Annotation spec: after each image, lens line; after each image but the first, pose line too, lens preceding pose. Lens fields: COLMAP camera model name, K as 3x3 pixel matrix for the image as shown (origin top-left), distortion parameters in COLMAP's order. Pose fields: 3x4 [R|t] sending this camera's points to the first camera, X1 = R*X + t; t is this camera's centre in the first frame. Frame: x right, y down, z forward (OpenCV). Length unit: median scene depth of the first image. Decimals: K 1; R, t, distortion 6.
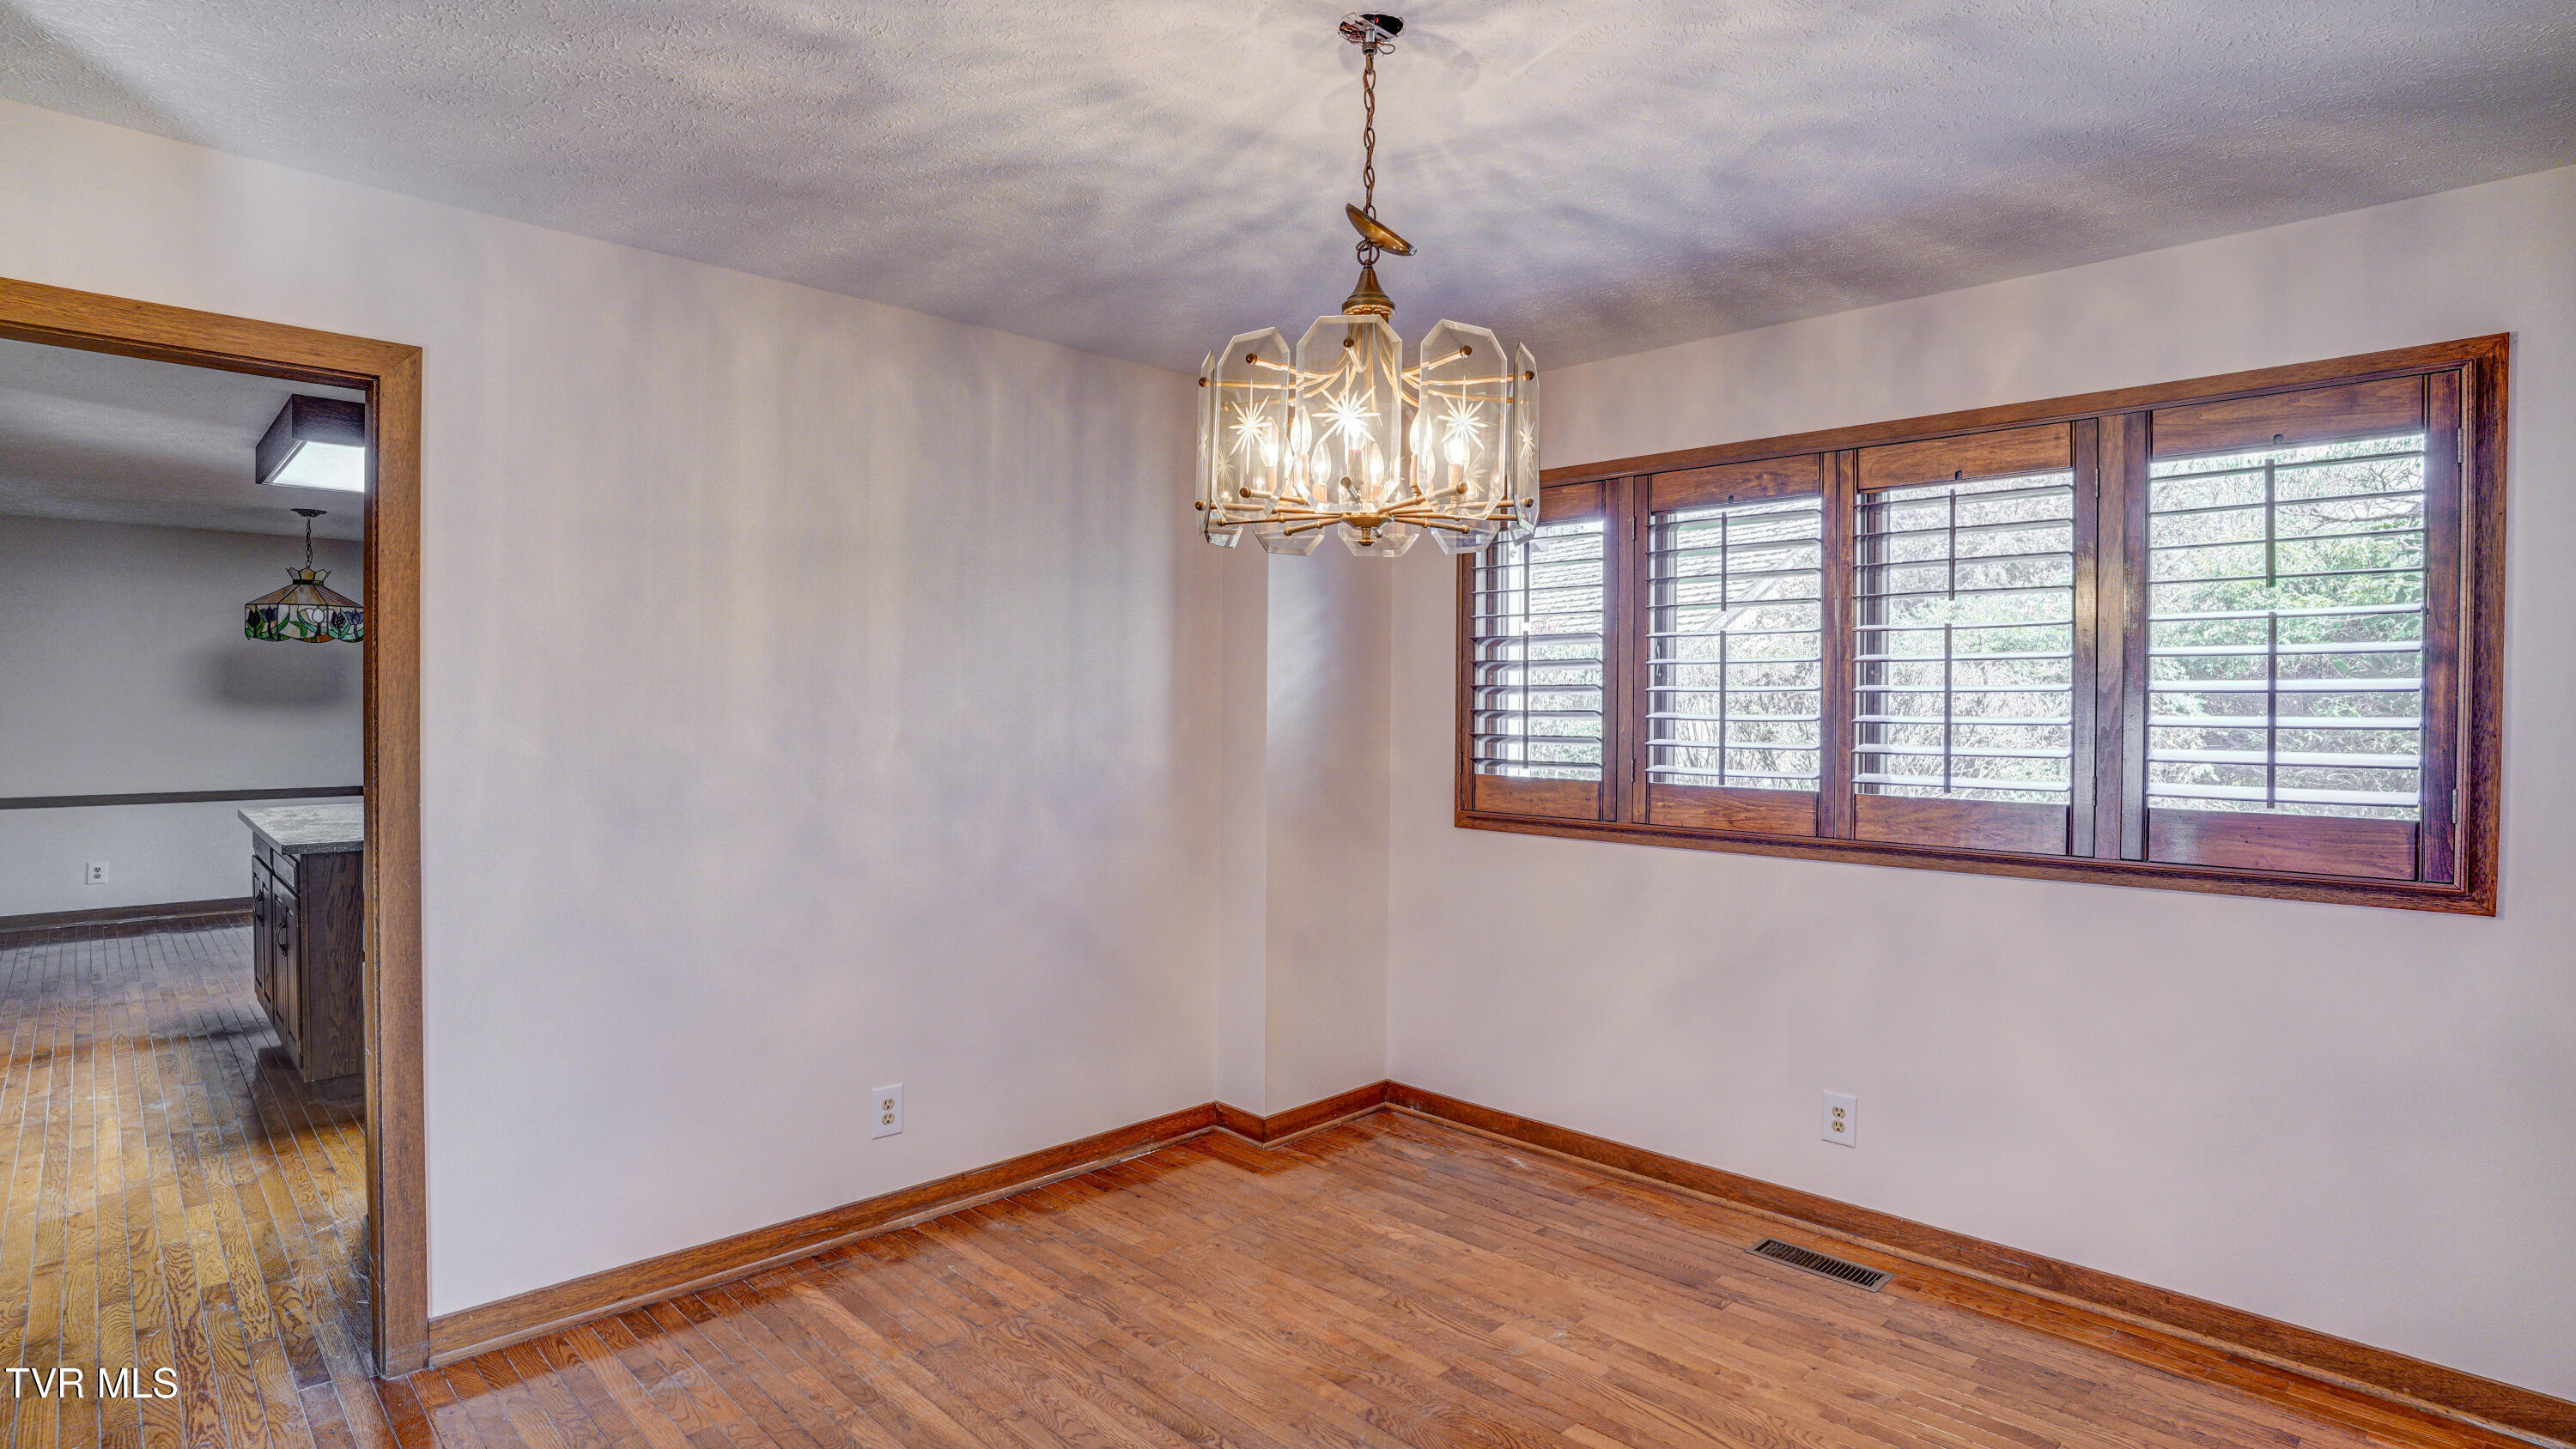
lens RADIAL K [[1274.9, 0, 1297.8], [0, 1274.9, 710.3], [0, 0, 1]] dist [-0.047942, 0.018763]
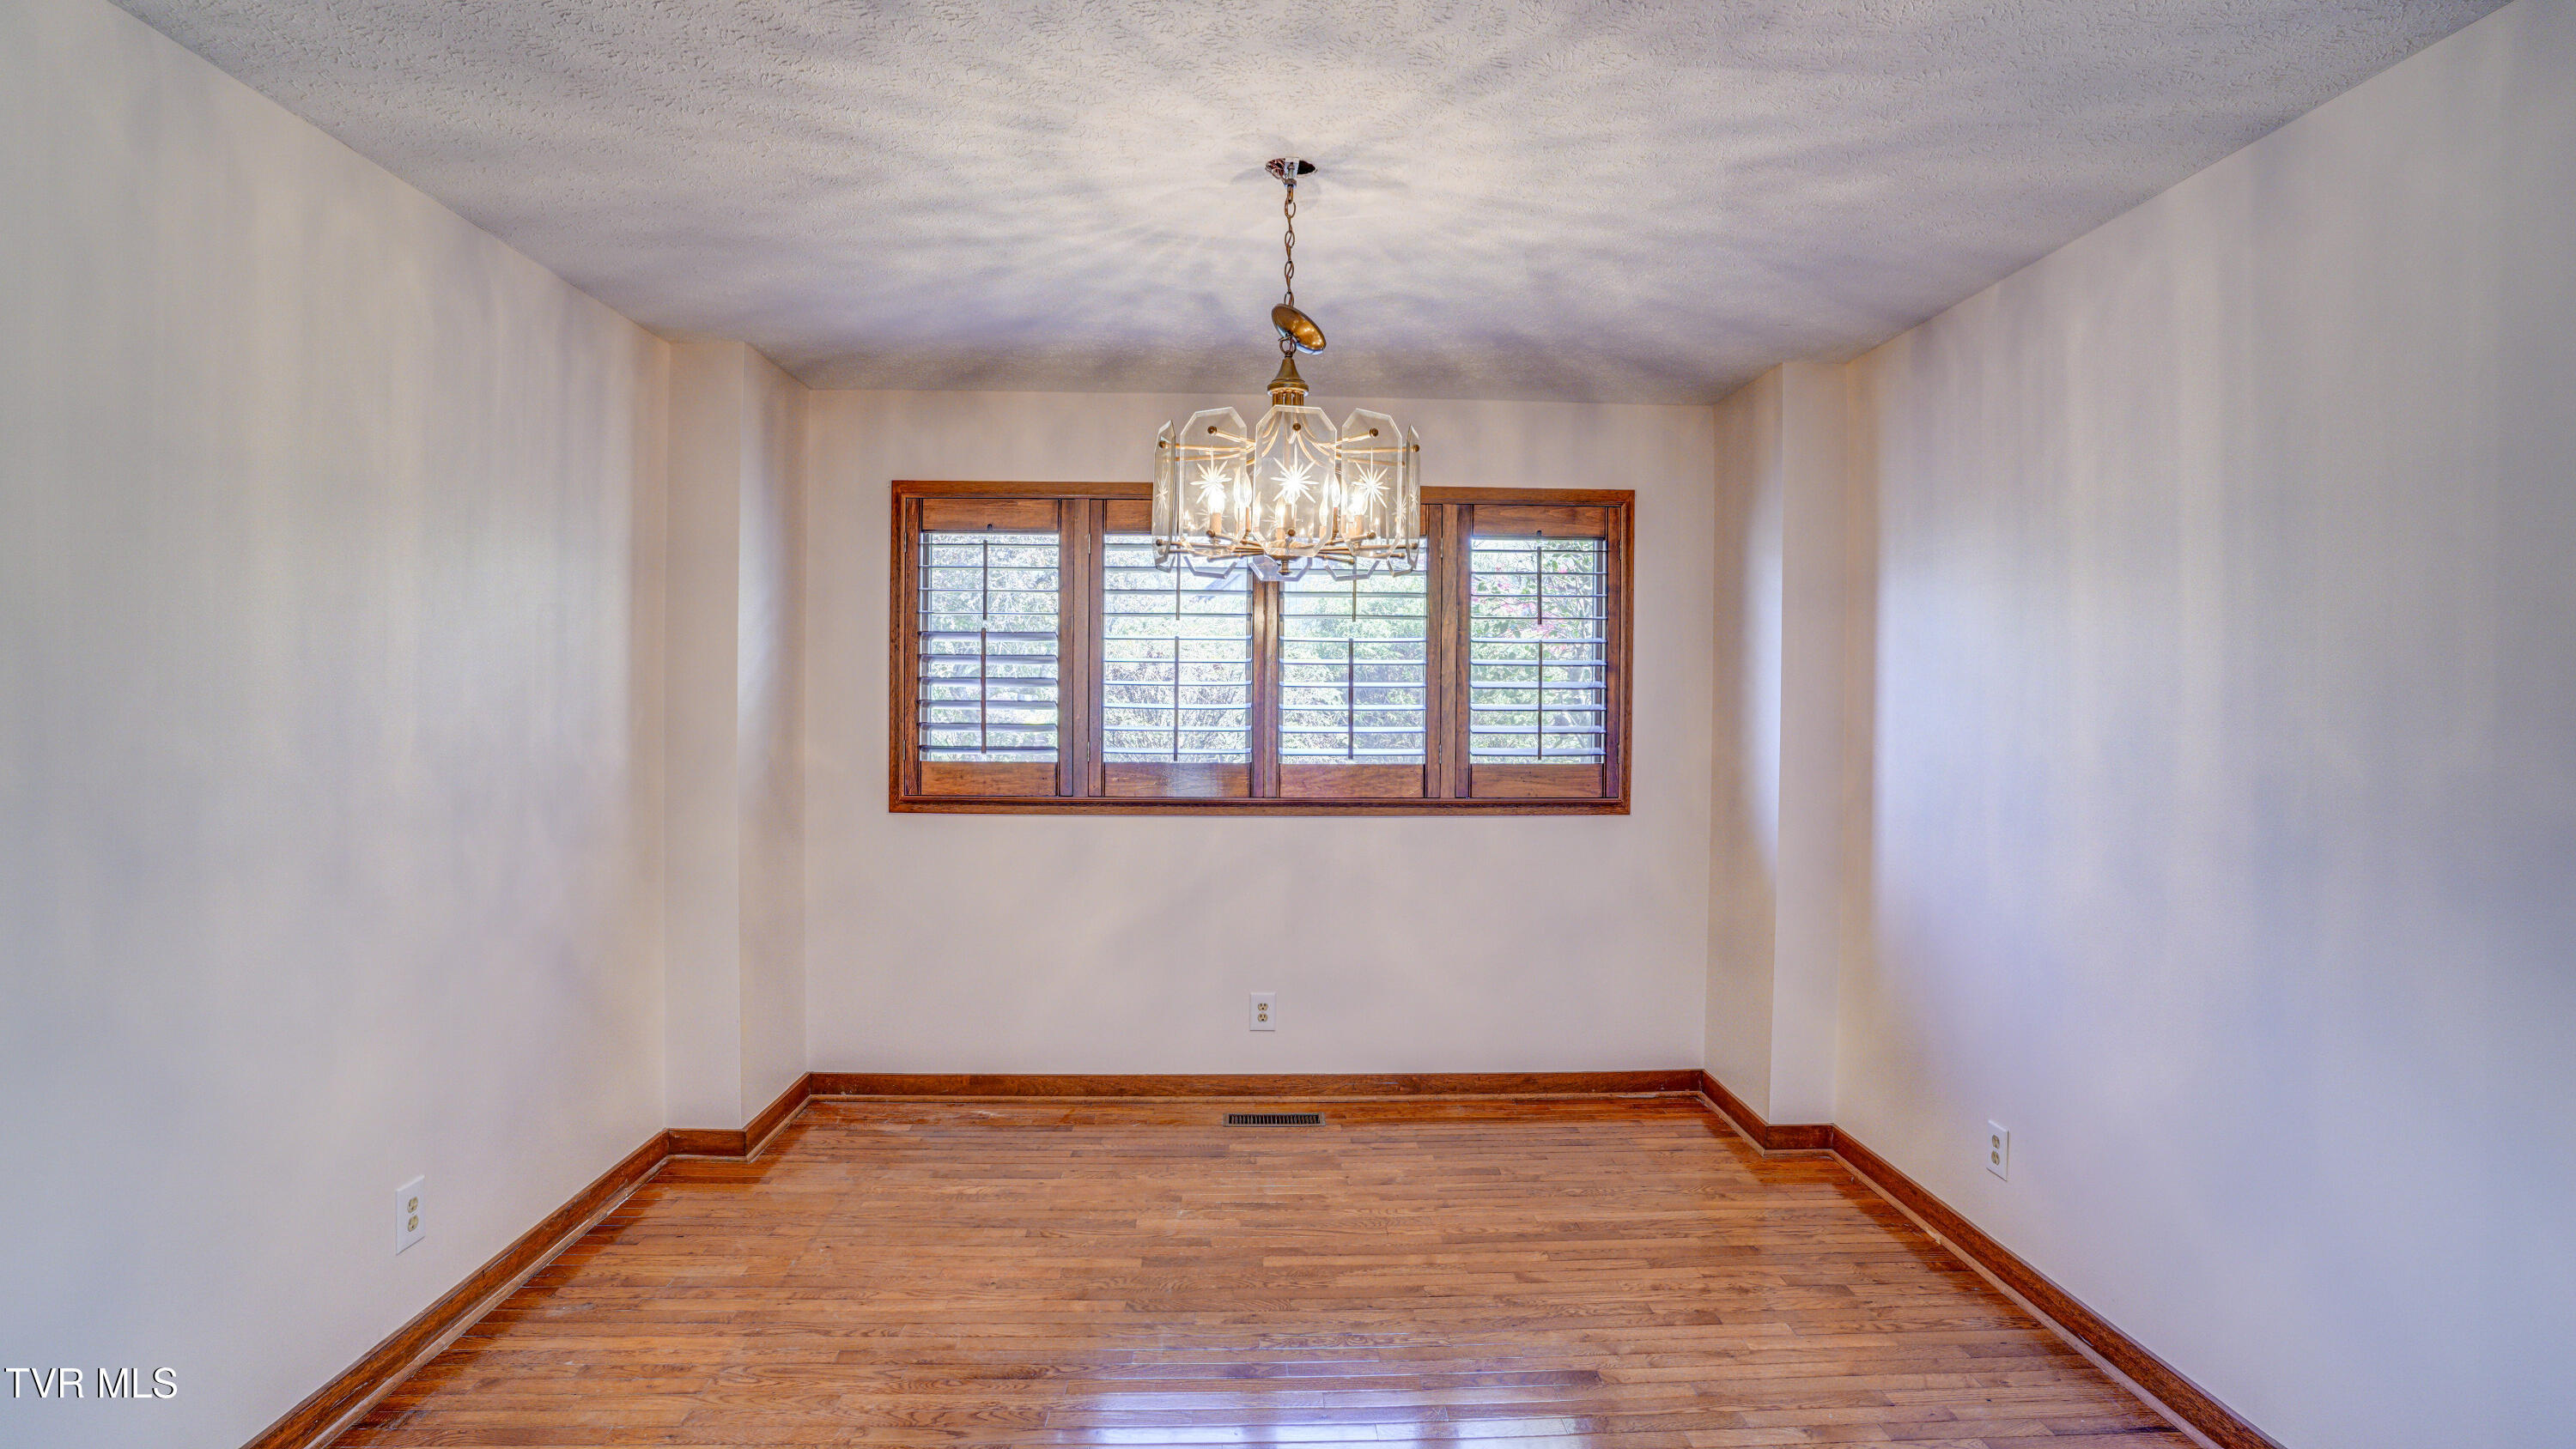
lens RADIAL K [[1274.9, 0, 1280.5], [0, 1274.9, 704.0], [0, 0, 1]] dist [-0.047942, 0.018763]
pose [[0.687396, -0.005206, 0.726264, -0.555073], [-0.000134, 0.999973, 0.007295, -0.006027], [-0.726283, -0.005112, 0.687377, 0.080439]]
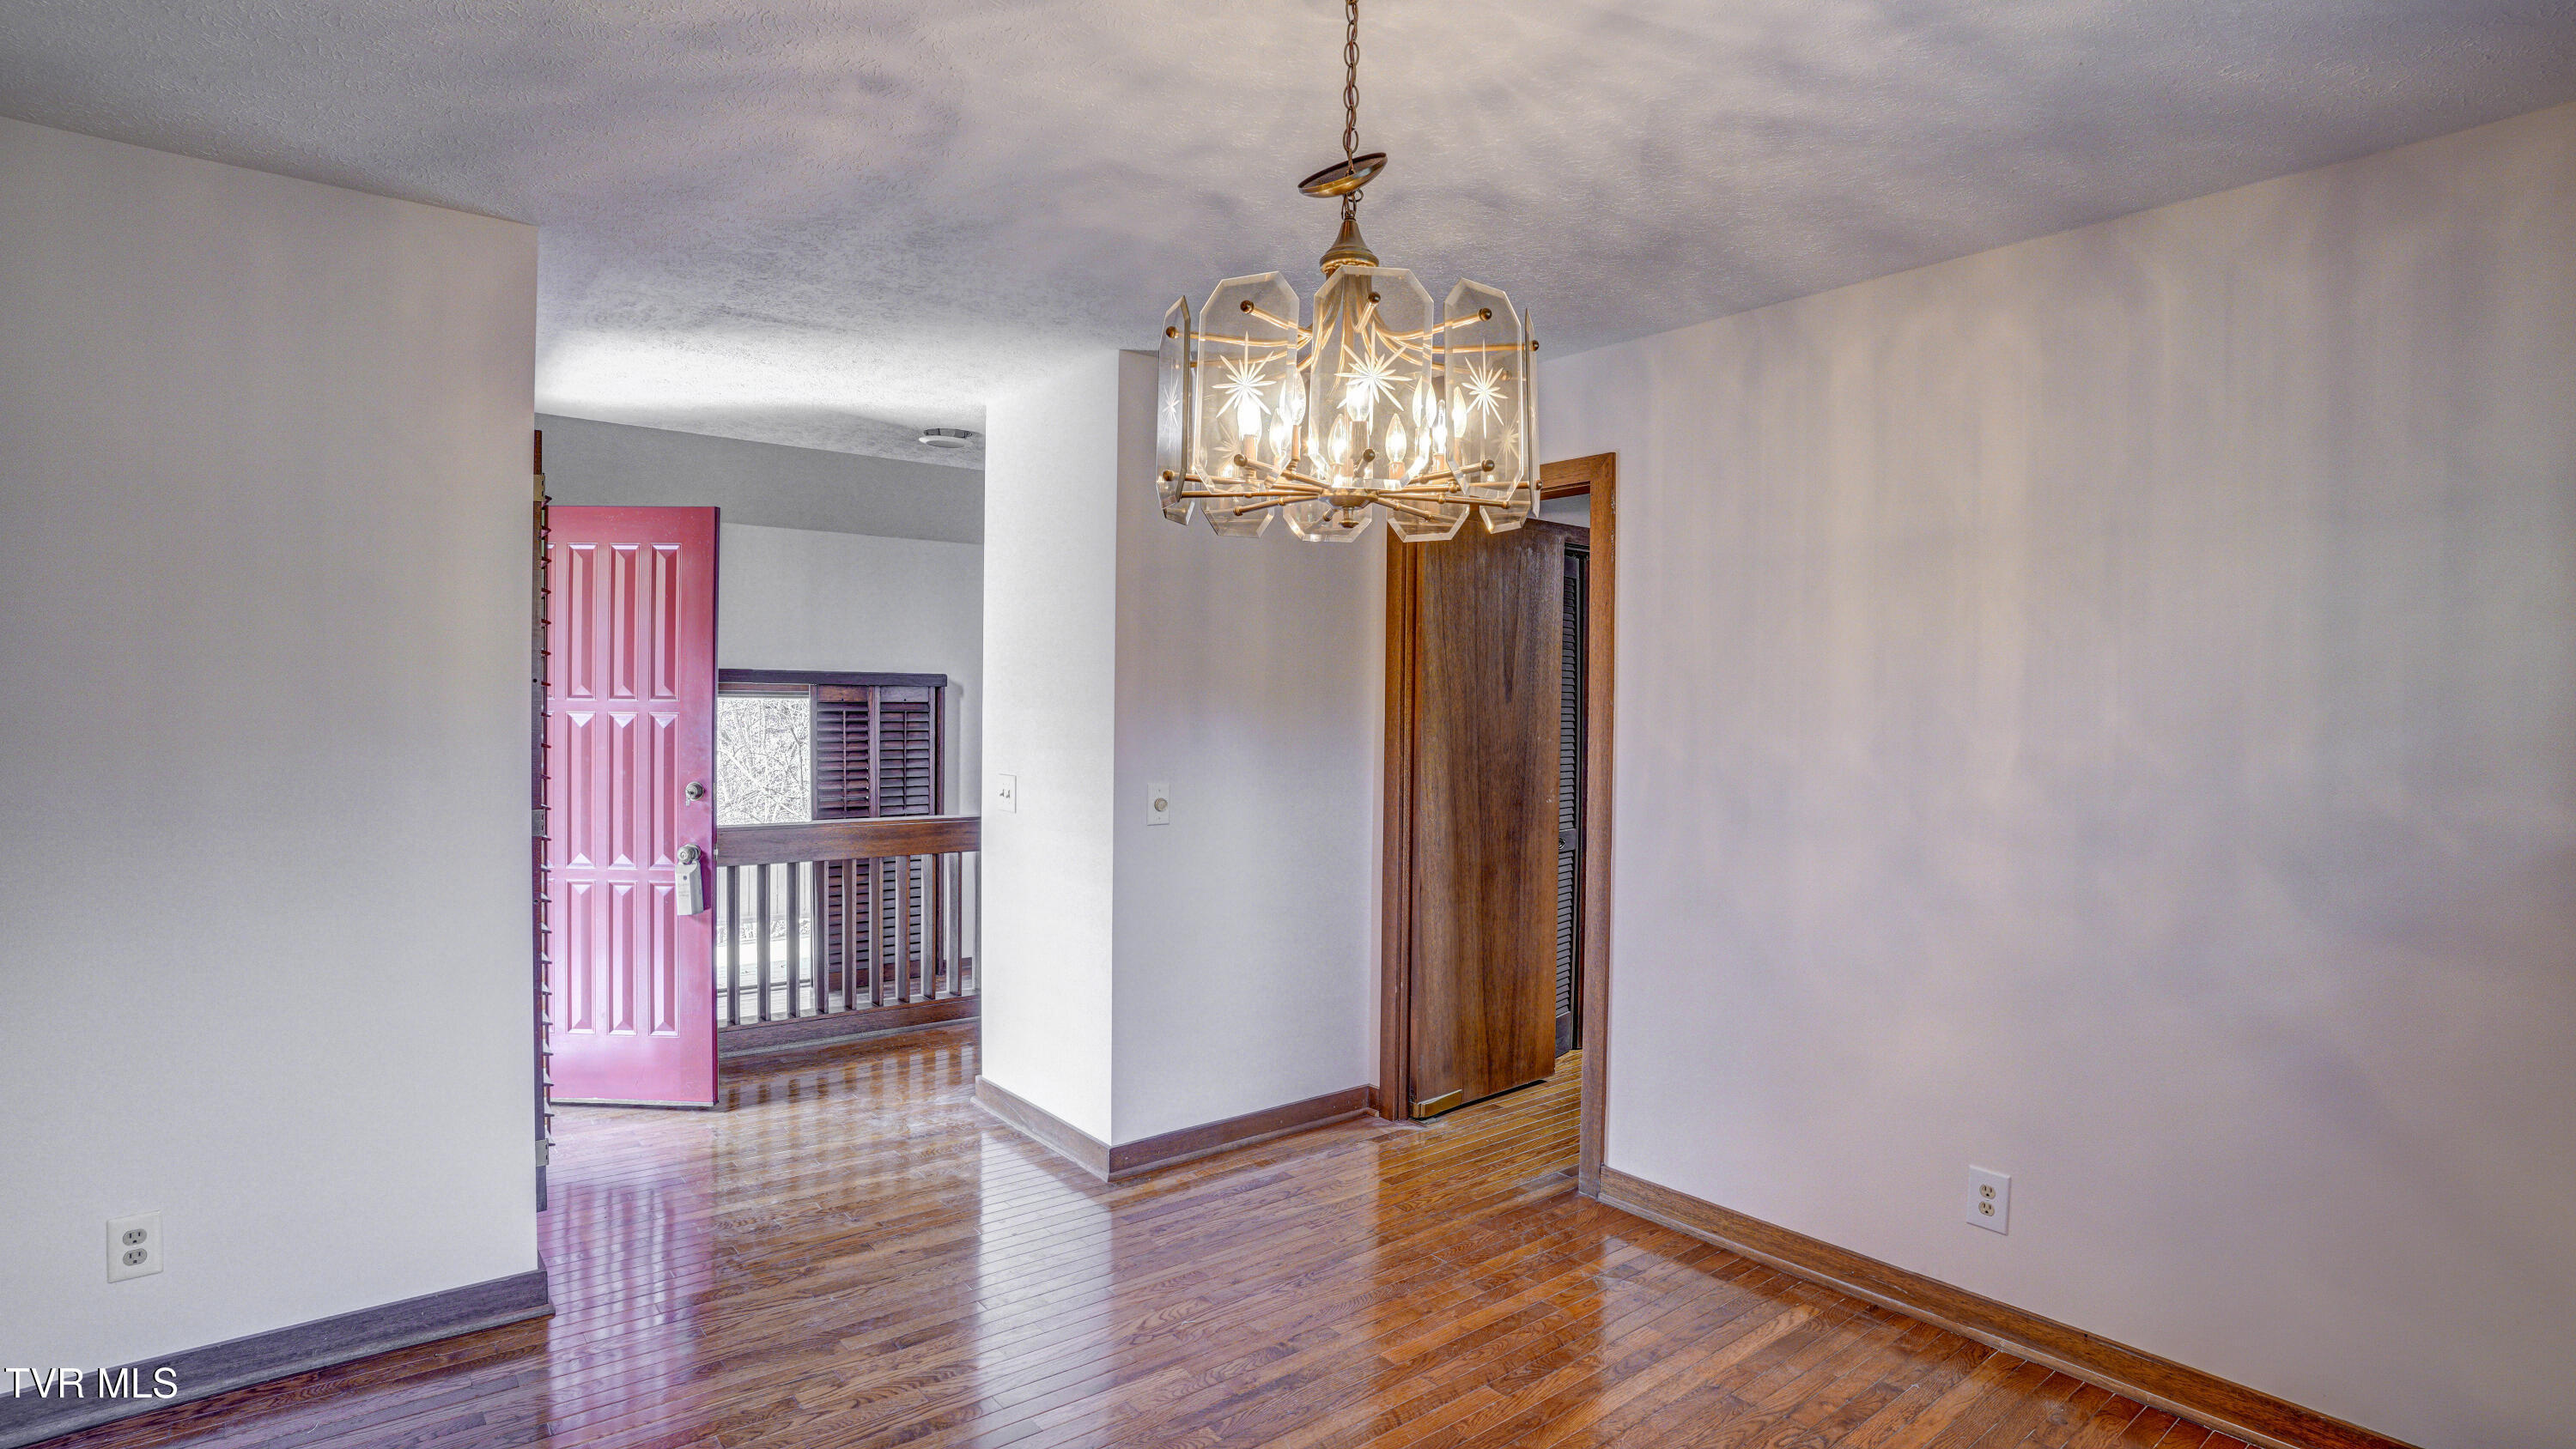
lens RADIAL K [[1274.9, 0, 1292.0], [0, 1274.9, 711.1], [0, 0, 1]] dist [-0.047942, 0.018763]
pose [[-0.108503, -0.006149, -0.994077, 0.602440], [-0.017881, 0.999831, -0.004233, 0.003061], [0.993935, 0.017316, -0.108595, 0.672070]]
